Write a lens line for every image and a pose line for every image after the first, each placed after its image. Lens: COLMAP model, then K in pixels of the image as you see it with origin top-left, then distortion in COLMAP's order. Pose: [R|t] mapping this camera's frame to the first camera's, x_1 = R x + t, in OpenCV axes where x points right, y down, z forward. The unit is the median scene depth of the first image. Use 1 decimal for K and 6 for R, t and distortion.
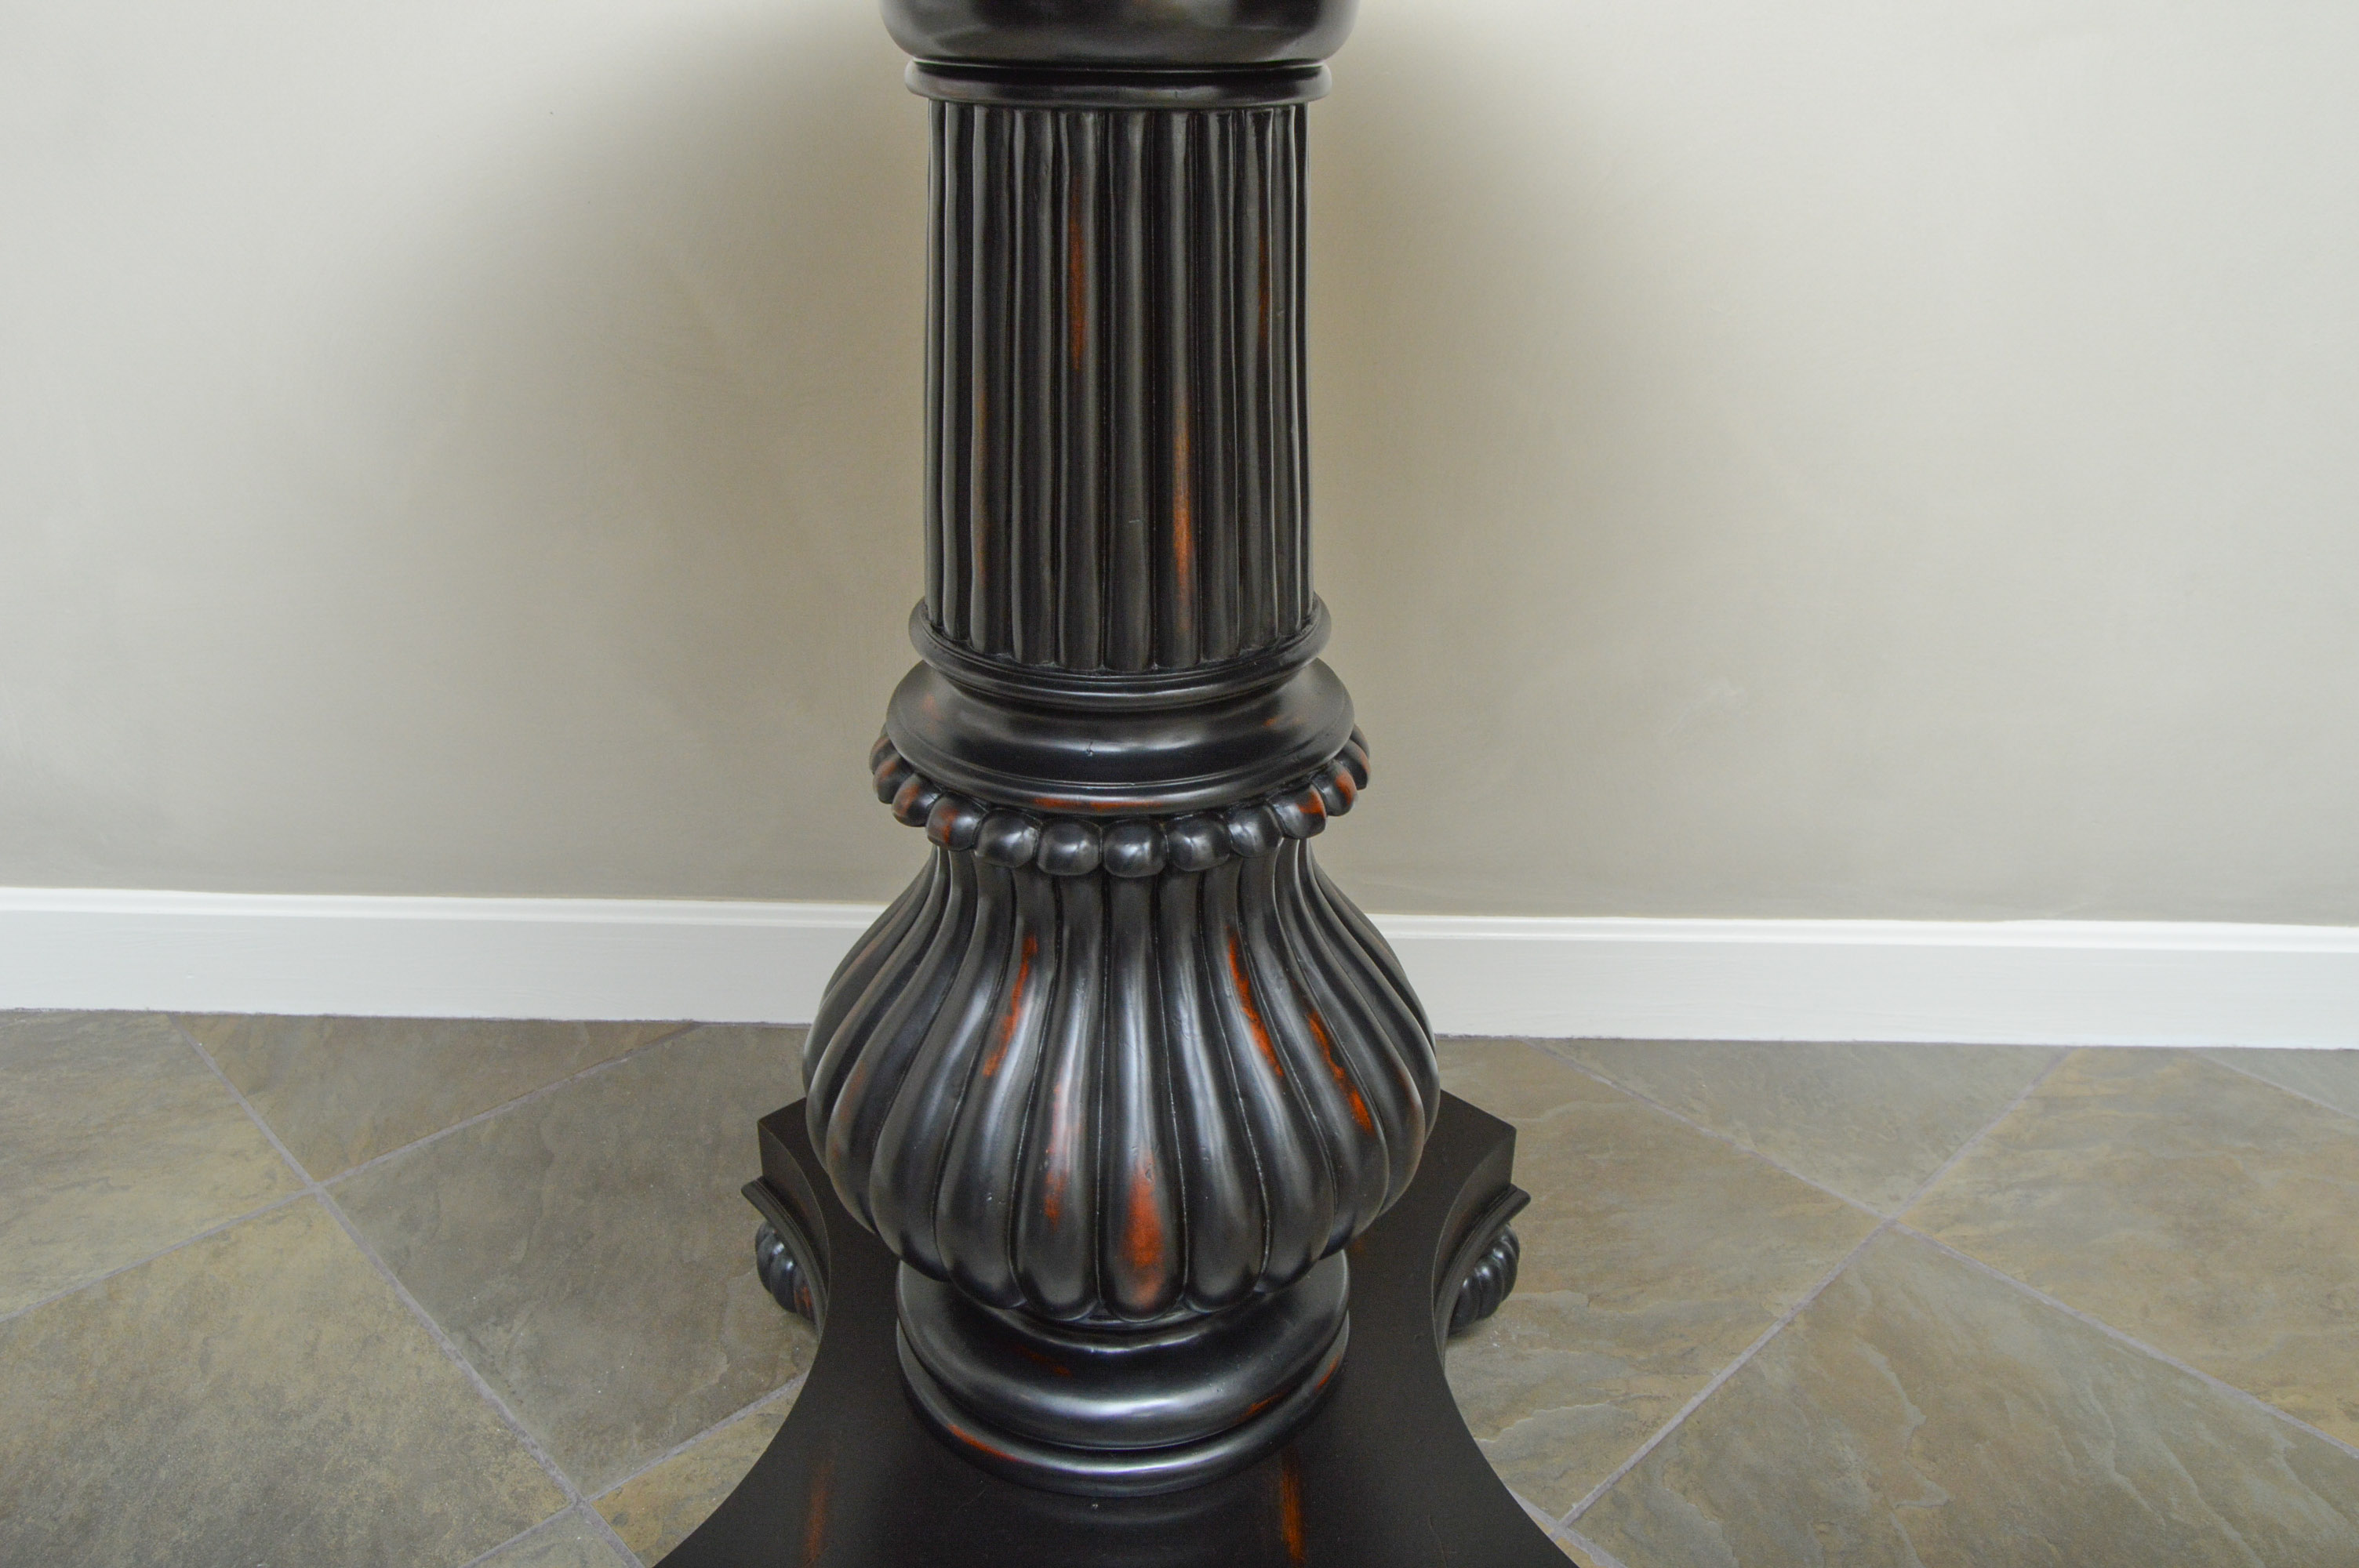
lens RADIAL K [[1832.3, 0, 1183.6], [0, 1832.3, 785.4], [0, 0, 1]] dist [-0.082188, 0.014030]
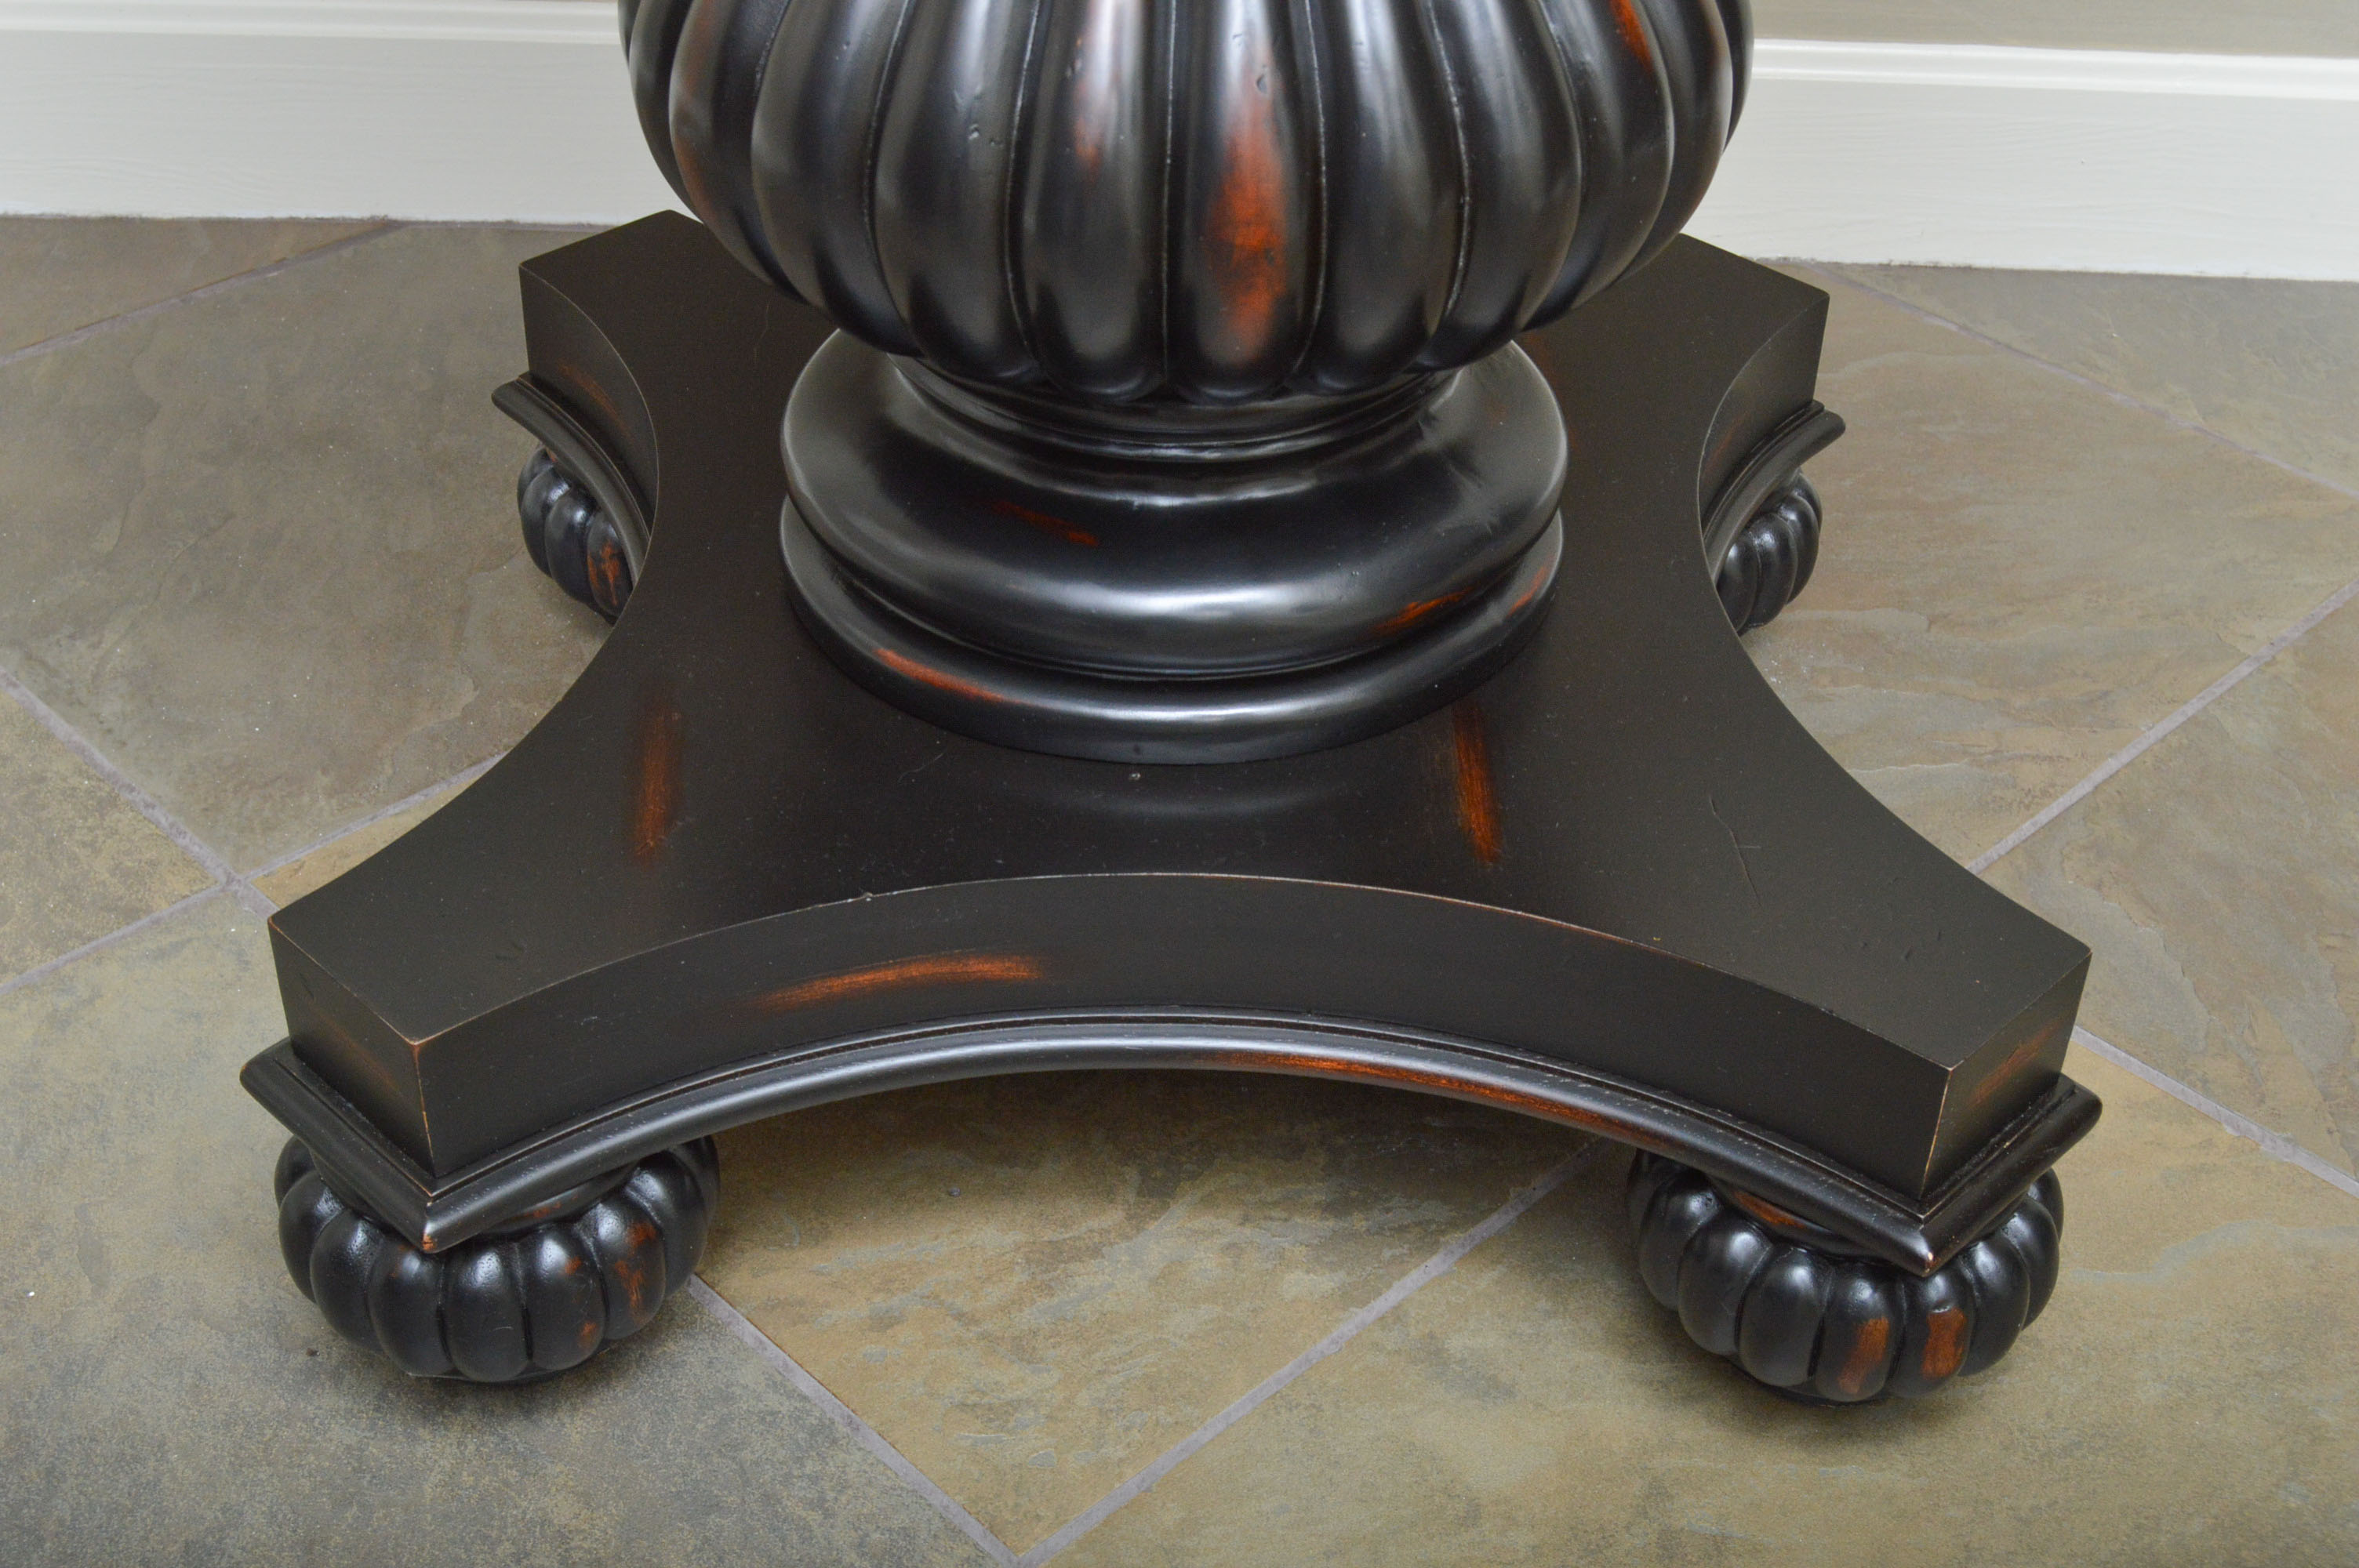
lens RADIAL K [[2960.3, 0, 1167.4], [0, 2960.3, 770.3], [0, 0, 1]] dist [-0.050799, 0.000000]
pose [[0.999885, 0.010345, 0.011054, -0.037596], [-0.012178, 0.983362, 0.181250, 0.170273], [-0.008995, -0.181363, 0.983375, 0.049413]]
